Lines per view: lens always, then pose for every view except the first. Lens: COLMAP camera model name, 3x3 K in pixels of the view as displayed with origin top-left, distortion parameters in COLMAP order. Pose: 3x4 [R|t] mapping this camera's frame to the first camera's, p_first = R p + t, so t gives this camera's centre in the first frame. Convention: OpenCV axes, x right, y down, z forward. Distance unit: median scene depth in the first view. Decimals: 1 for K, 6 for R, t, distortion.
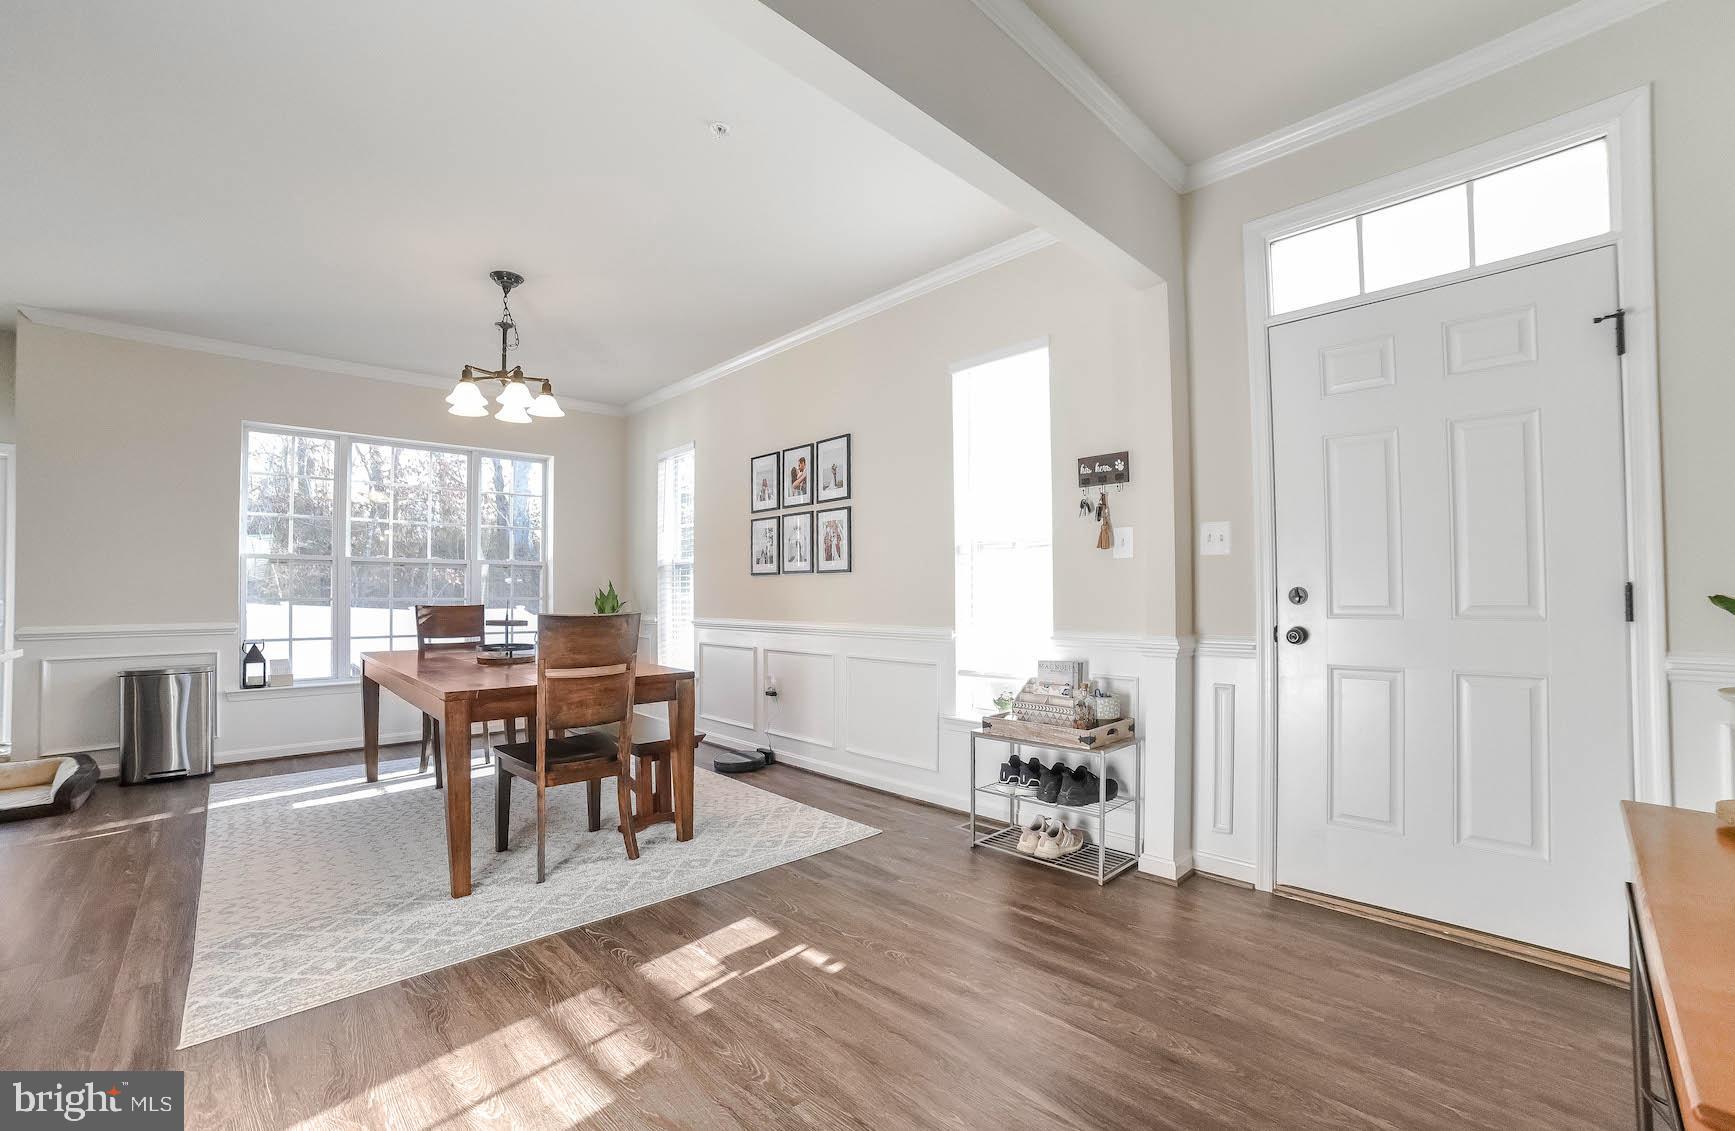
lens RADIAL K [[670.2, 0, 852.5], [0, 670.2, 579.9], [0, 0, 1]] dist [-0.011714, 0.000414]
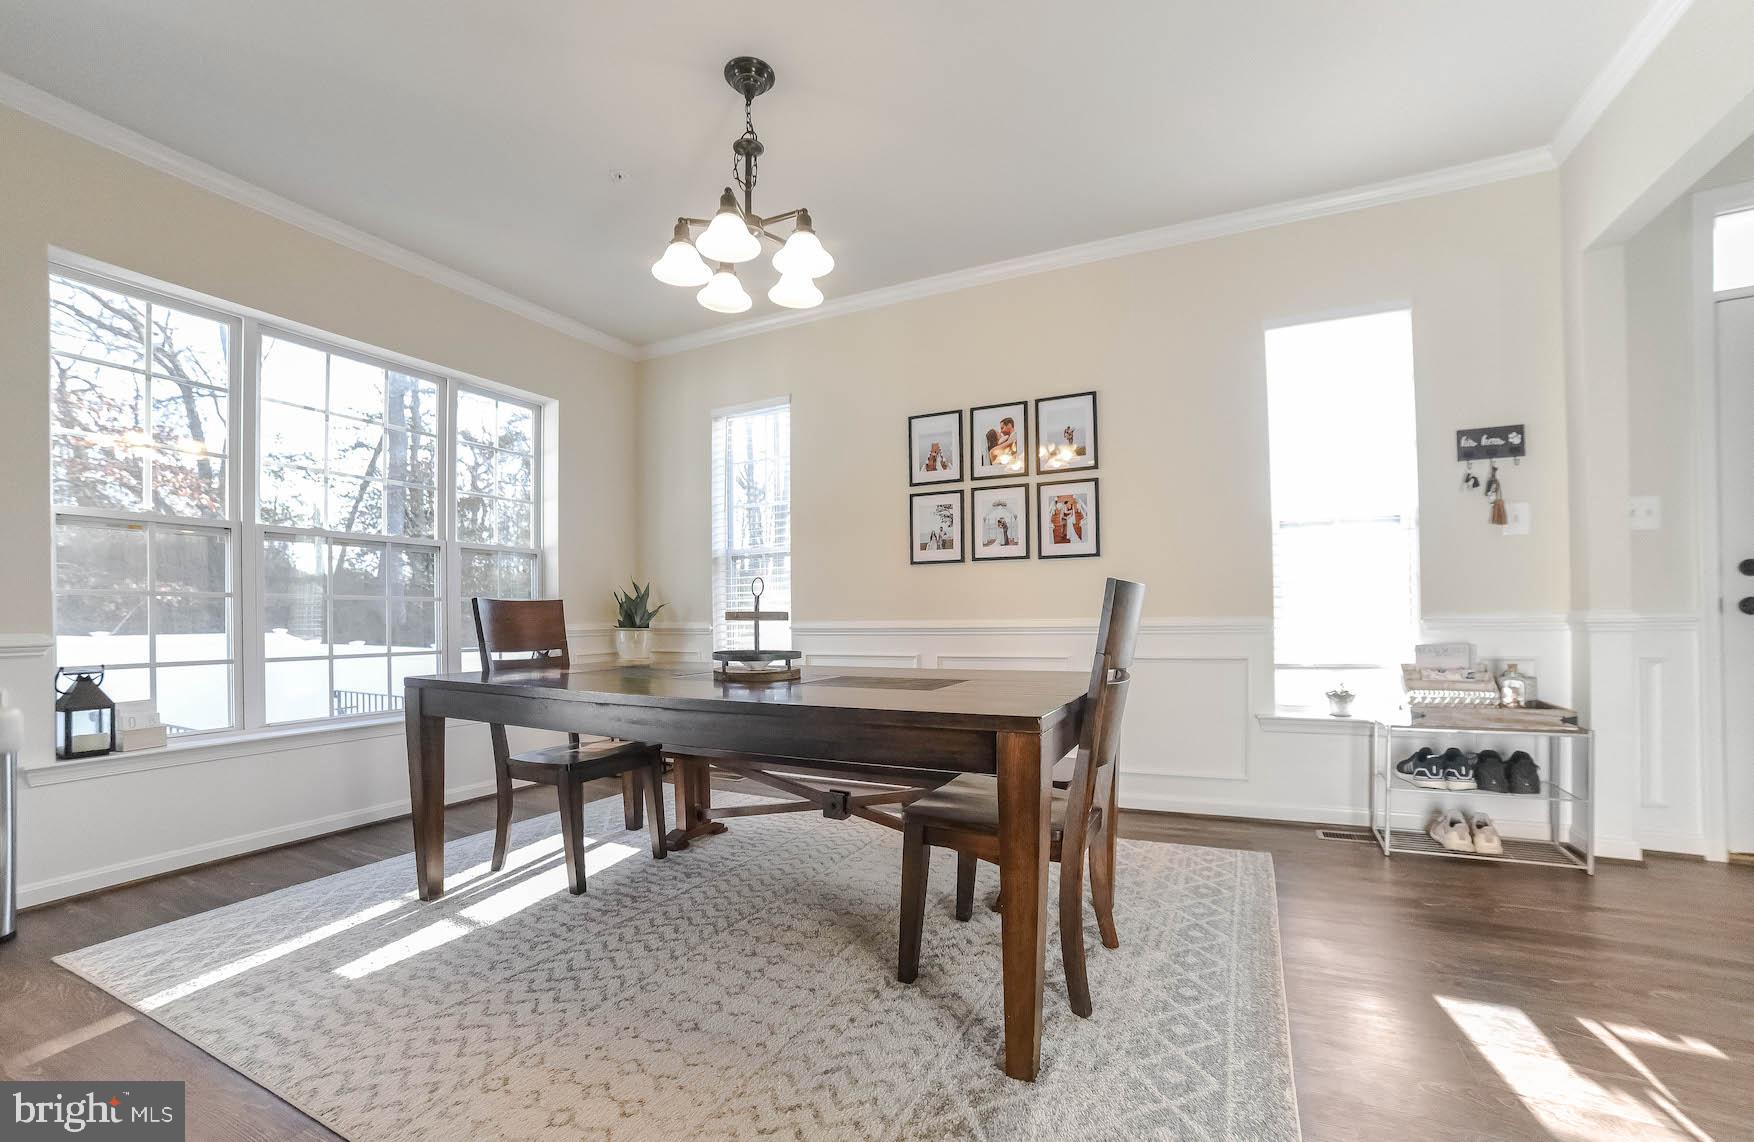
lens RADIAL K [[677.6, 0, 889.5], [0, 677.6, 603.0], [0, 0, 1]] dist [-0.011714, 0.000414]
pose [[0.928921, -0.002614, 0.370268, -0.549331], [0.000830, 0.999987, 0.004976, 0.041355], [-0.370276, -0.004315, 0.928912, 0.301349]]
